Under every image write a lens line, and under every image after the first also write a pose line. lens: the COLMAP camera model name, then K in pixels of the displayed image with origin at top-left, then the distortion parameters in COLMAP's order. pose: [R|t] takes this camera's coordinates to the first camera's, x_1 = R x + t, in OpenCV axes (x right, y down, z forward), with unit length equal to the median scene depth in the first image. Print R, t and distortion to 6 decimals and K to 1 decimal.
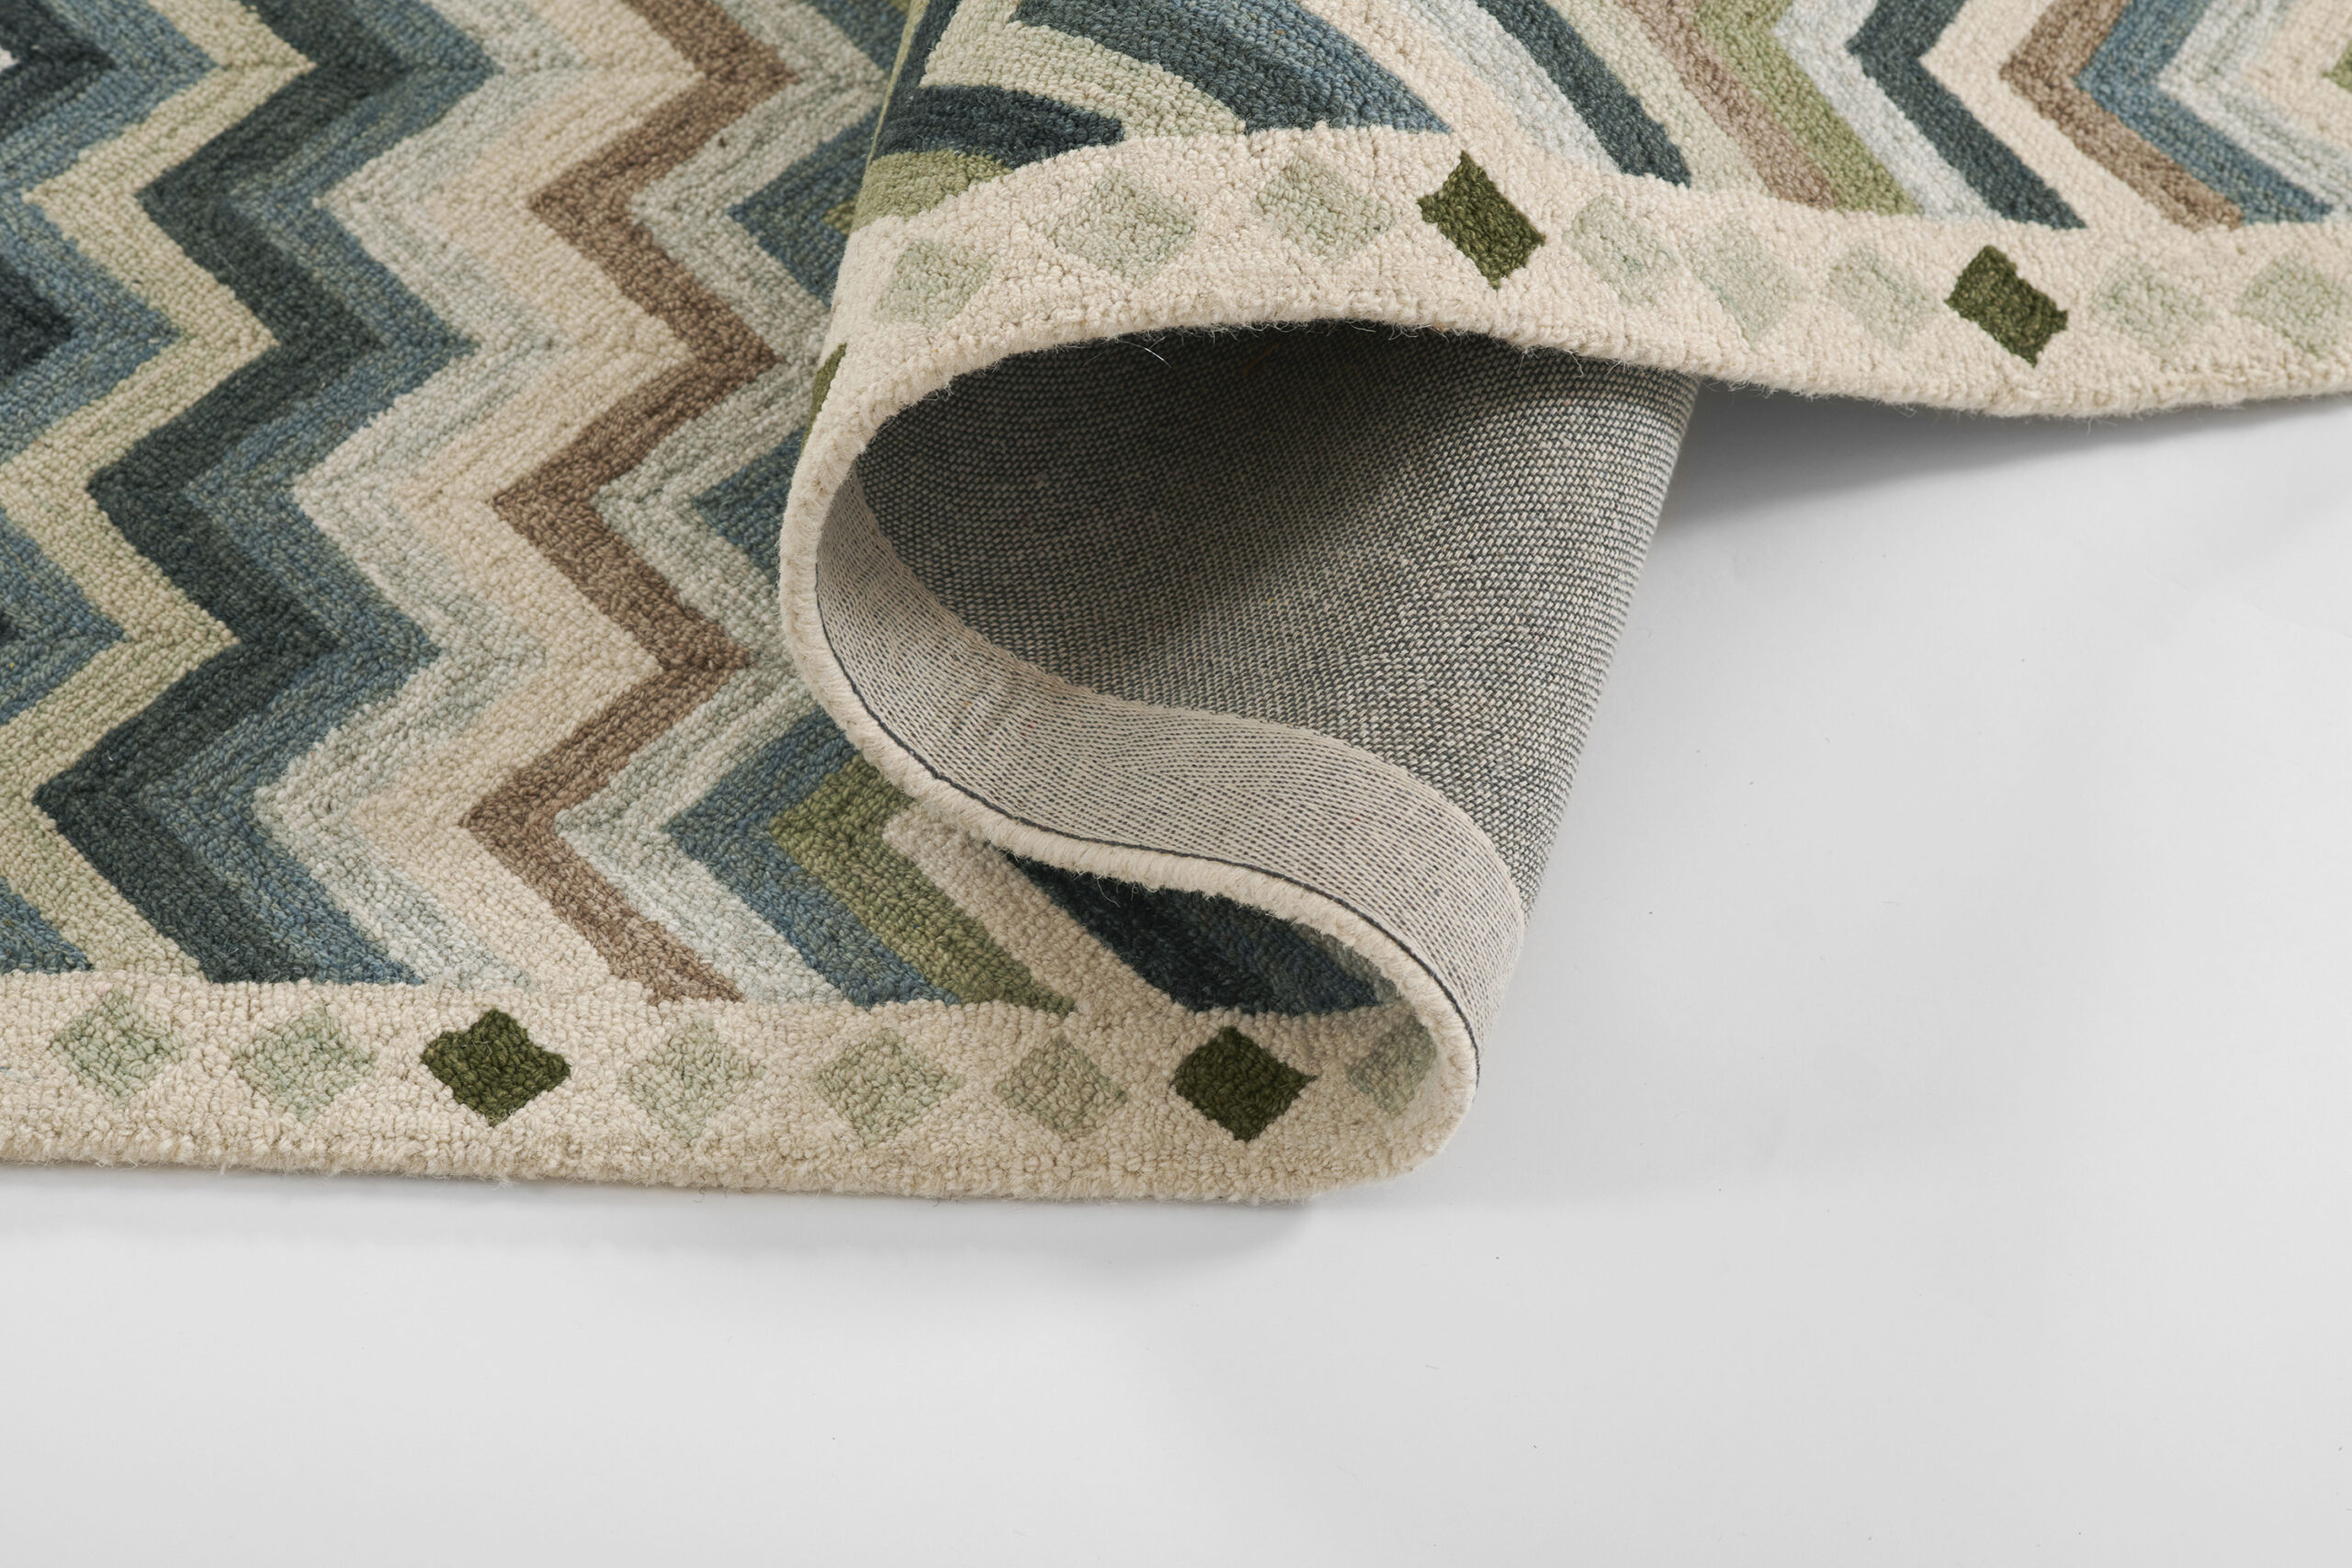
lens RADIAL K [[5604.3, 0, 1177.0], [0, 5604.3, 736.3], [0, 0, 1]] dist [-0.054432, -0.297639]
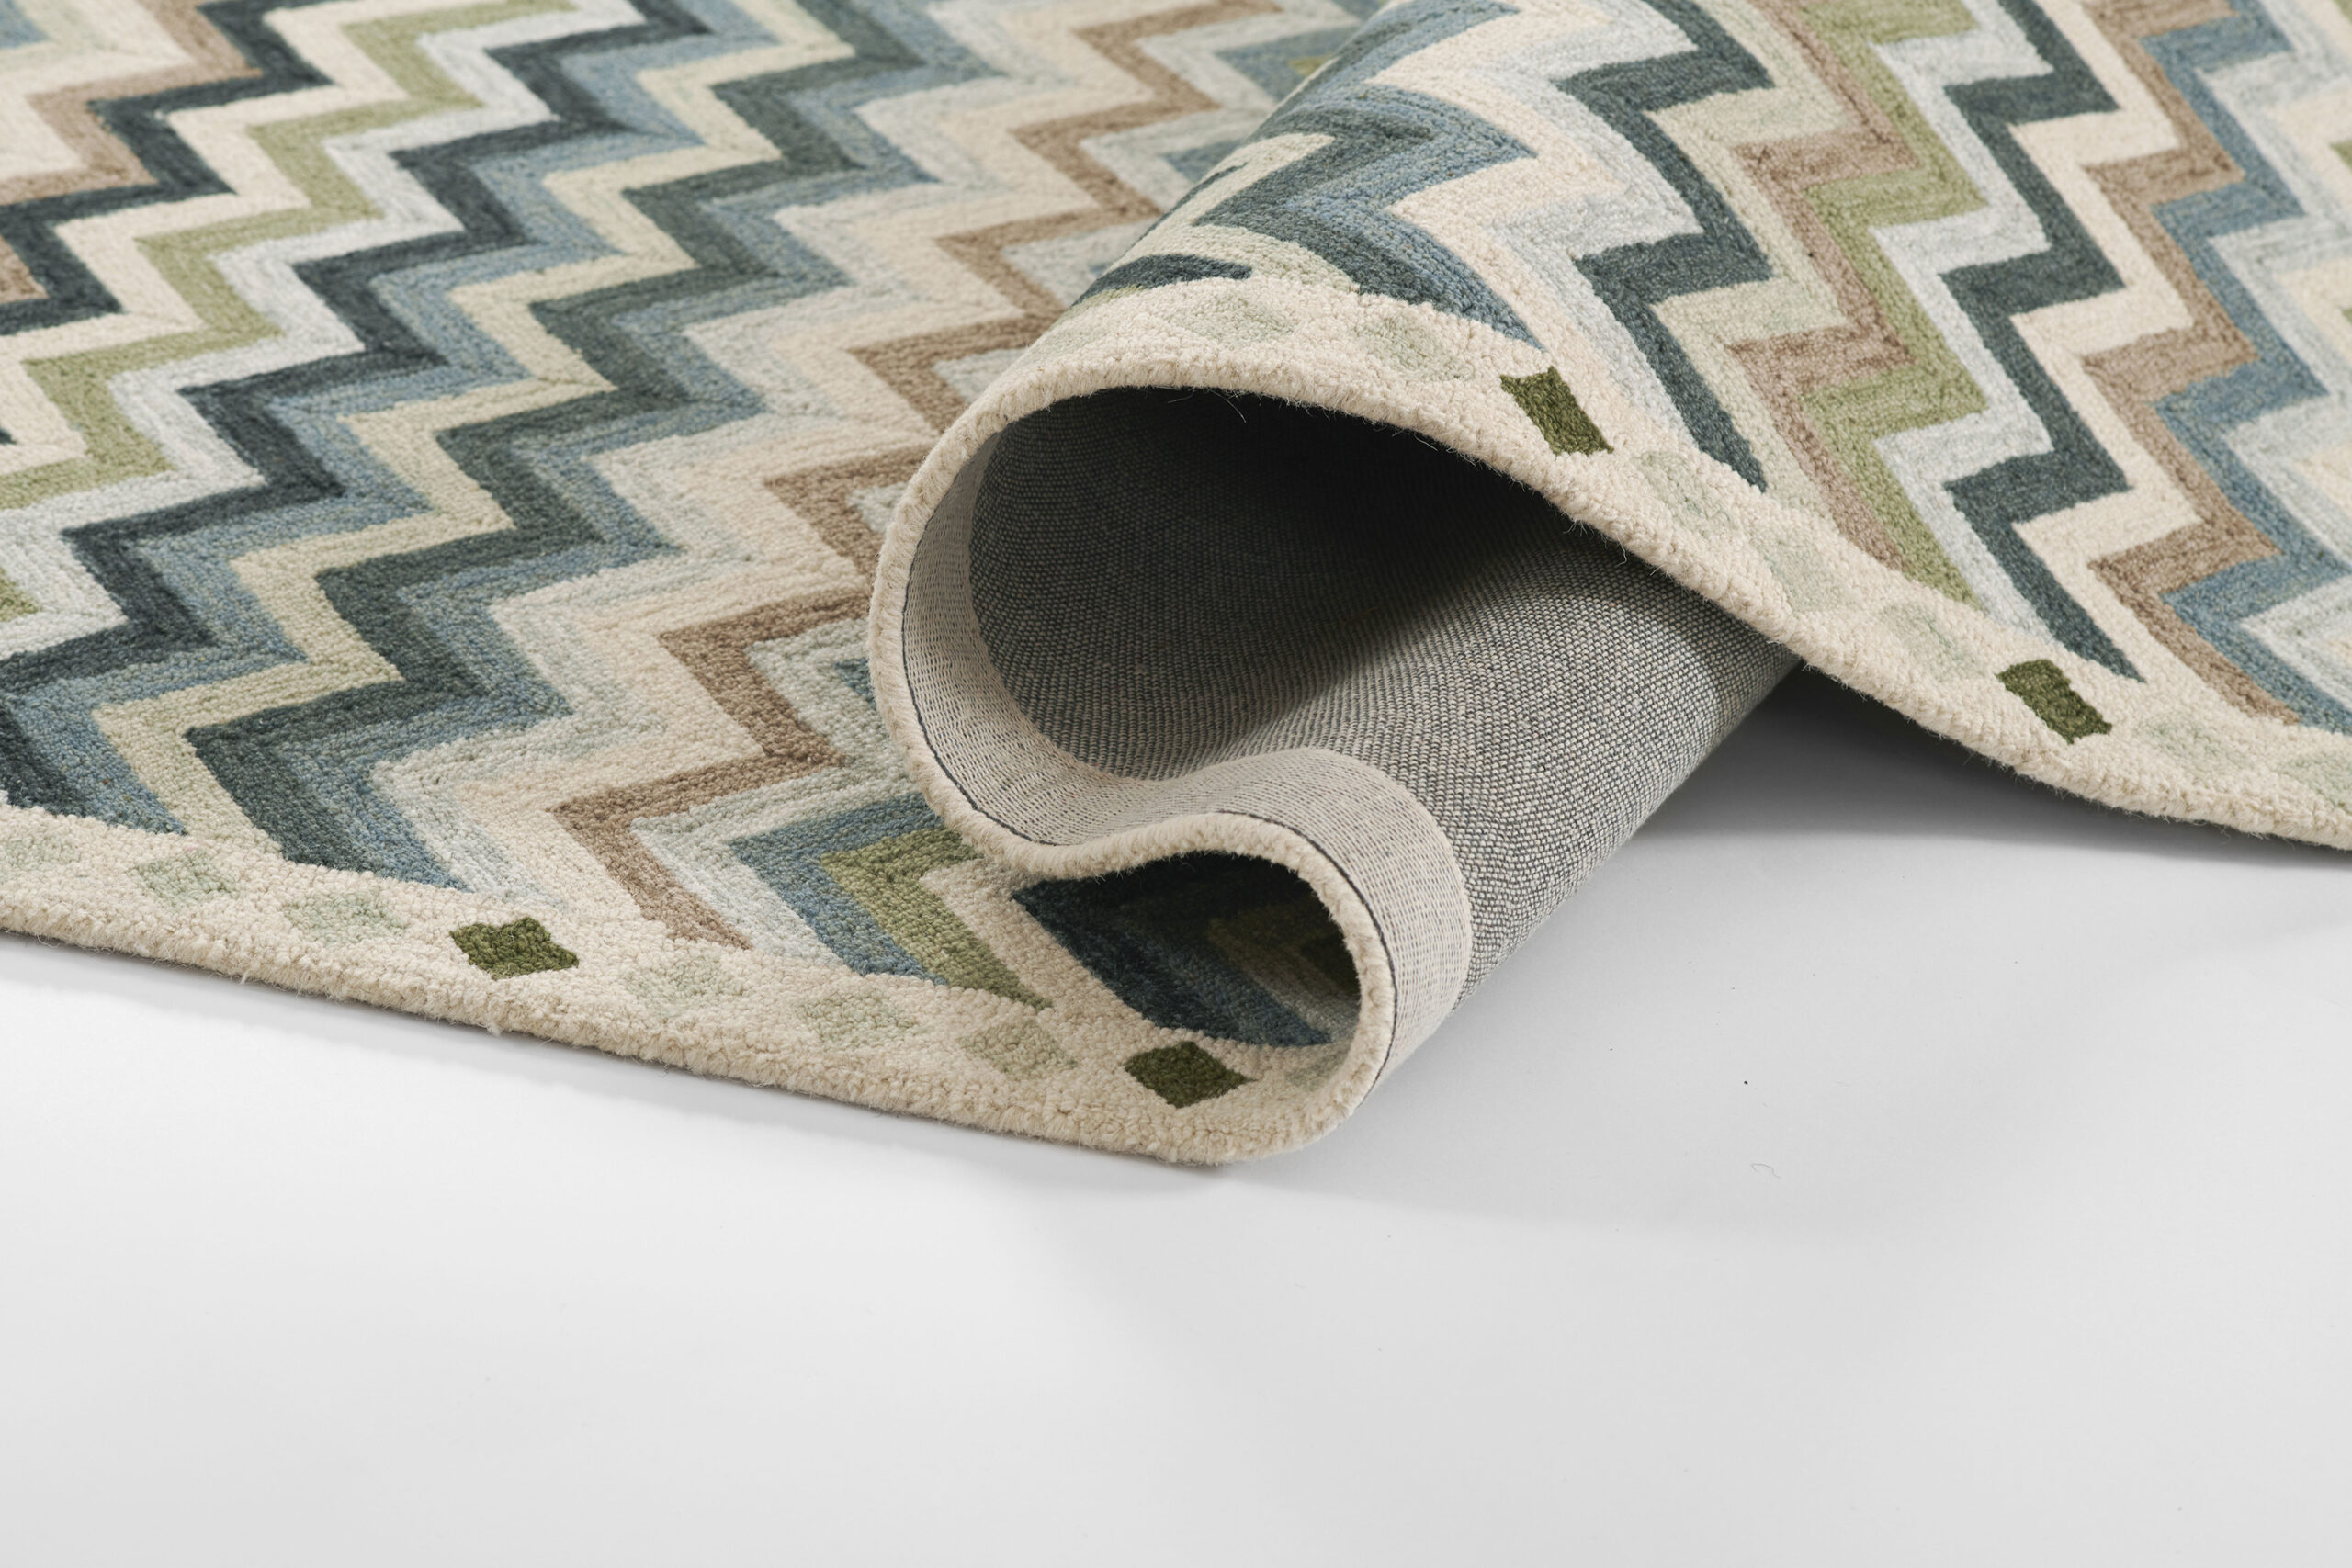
lens RADIAL K [[5604.3, 0, 1177.0], [0, 5604.3, 736.3], [0, 0, 1]] dist [-0.054432, -0.297639]
pose [[0.975163, 0.144673, -0.167710, 0.172600], [-0.206123, 0.869882, -0.448128, 0.466721], [0.081056, 0.471566, 0.878097, 0.044222]]
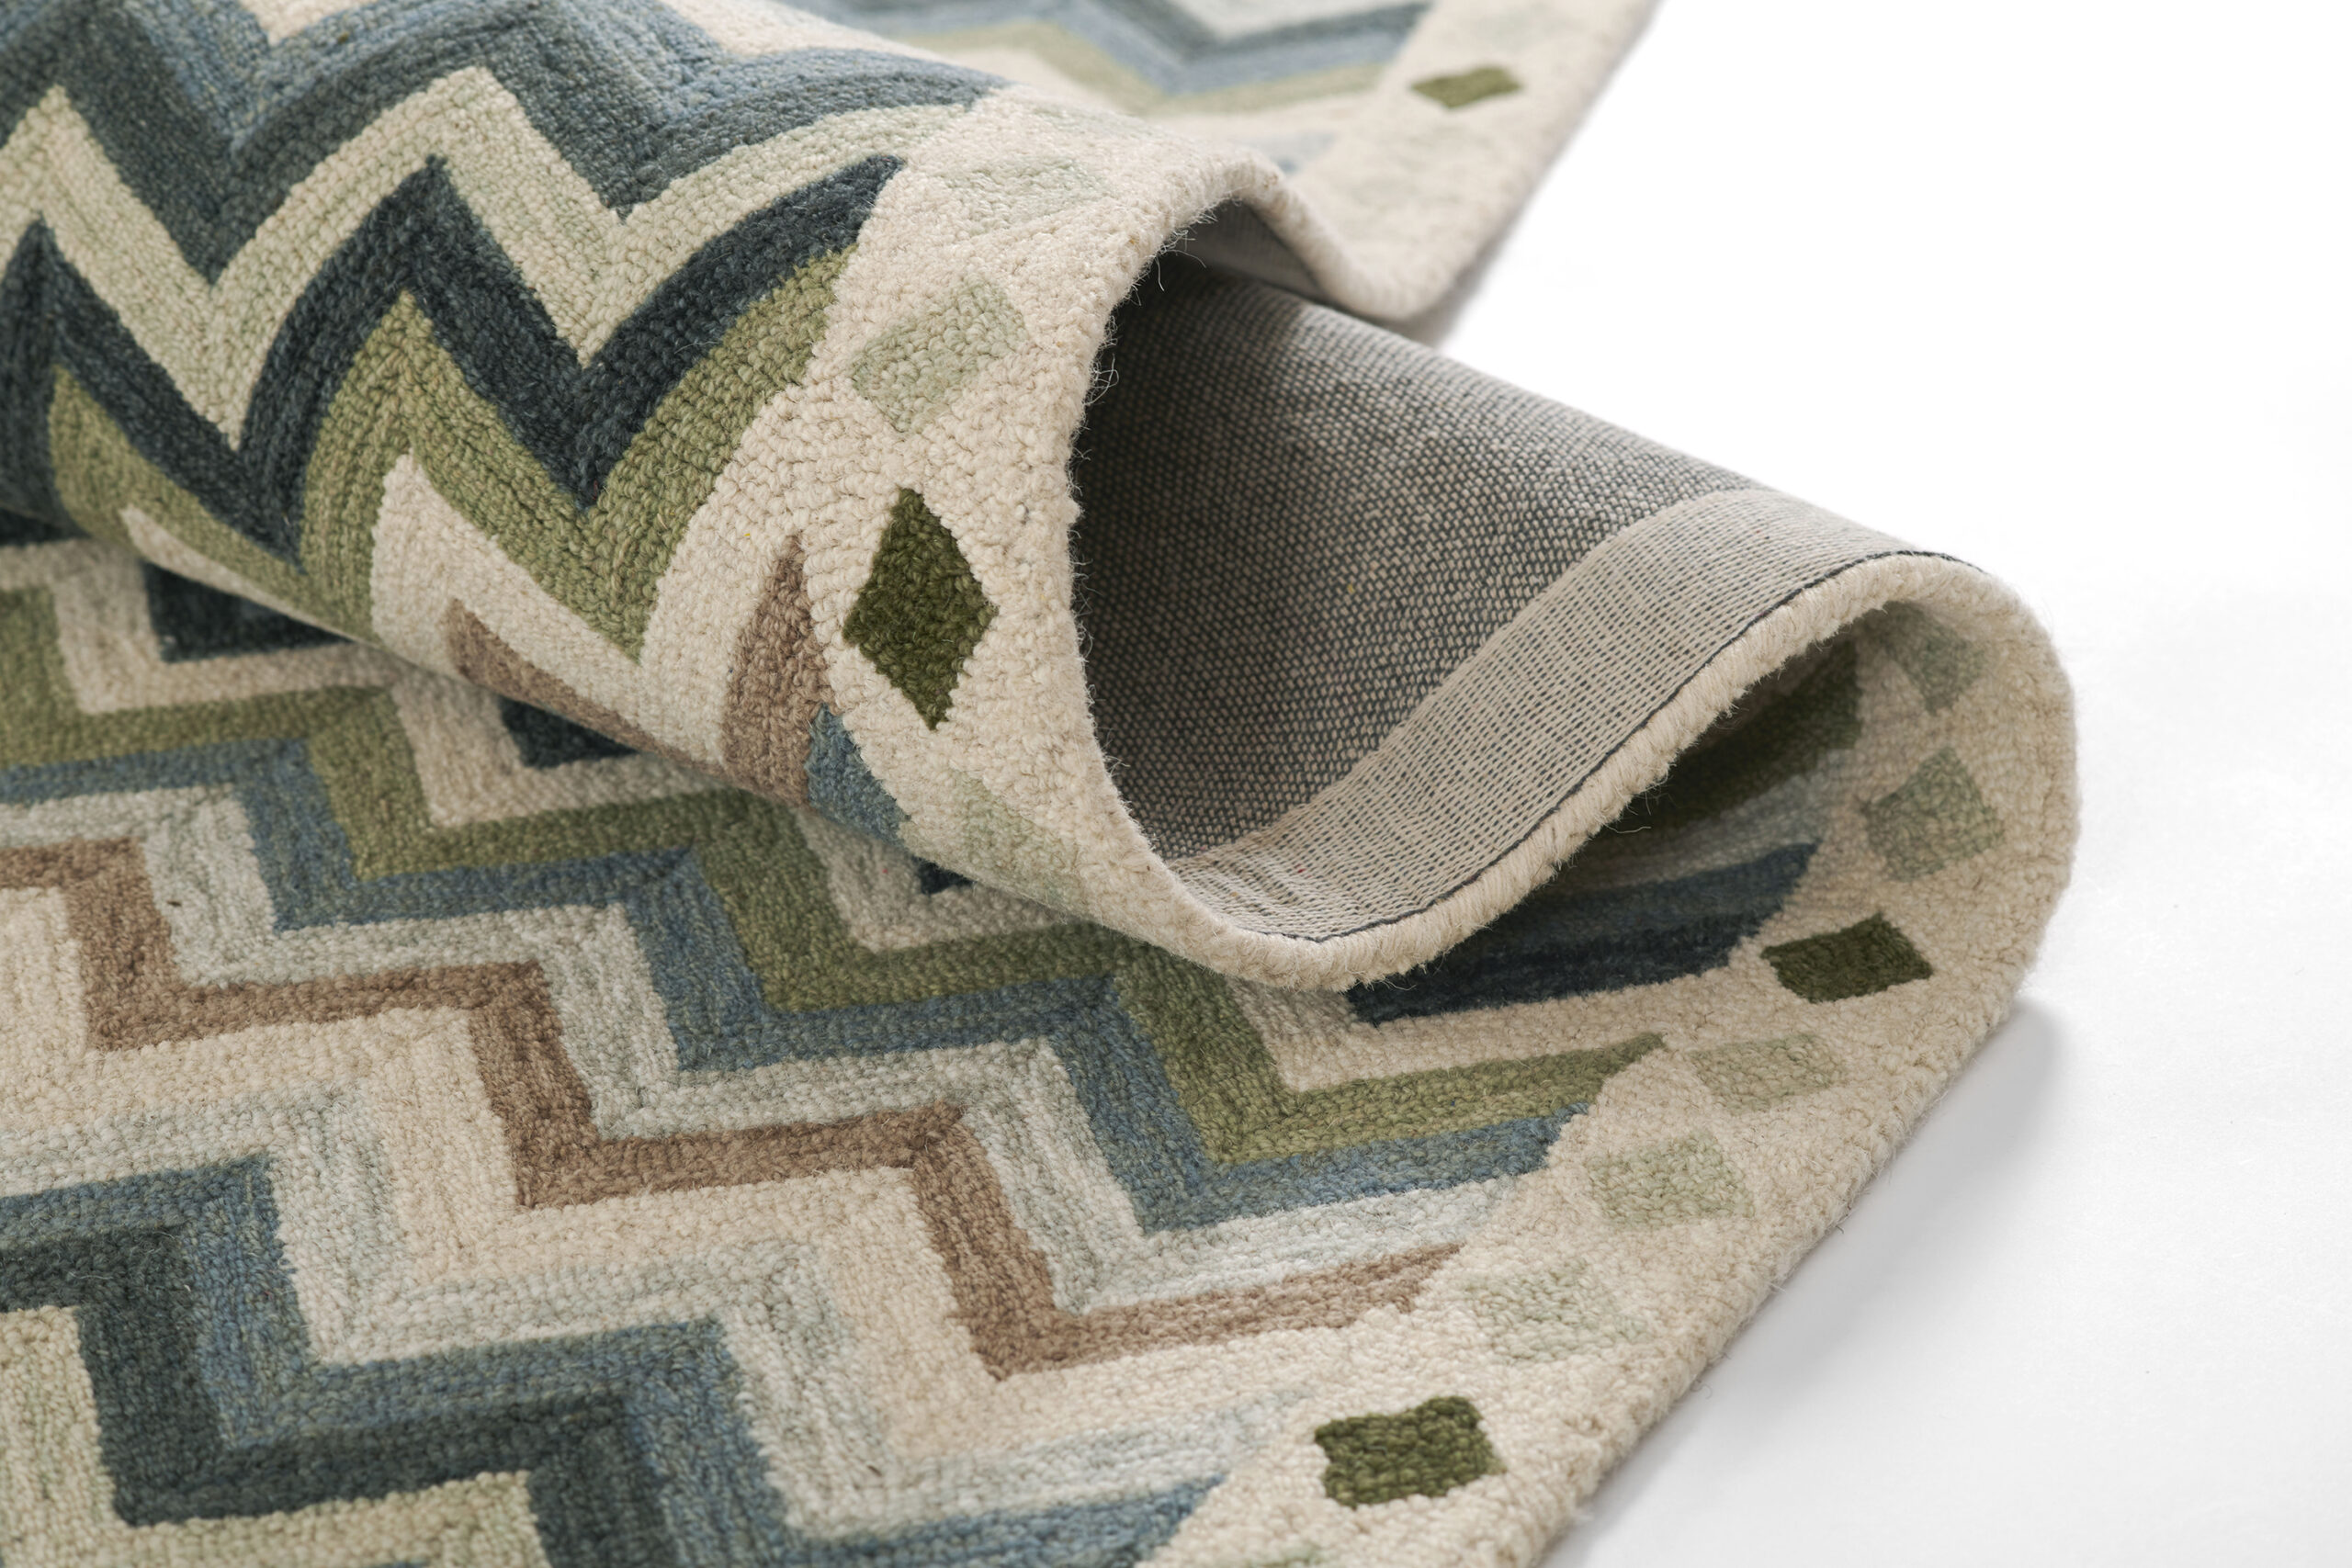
lens RADIAL K [[5604.3, 0, 1177.0], [0, 5604.3, 736.3], [0, 0, 1]] dist [-0.054432, -0.297639]
pose [[0.473560, -0.428532, 0.769481, -0.593288], [0.752081, 0.651430, -0.100063, 0.048143], [-0.458383, 0.626099, 0.630782, 0.525720]]
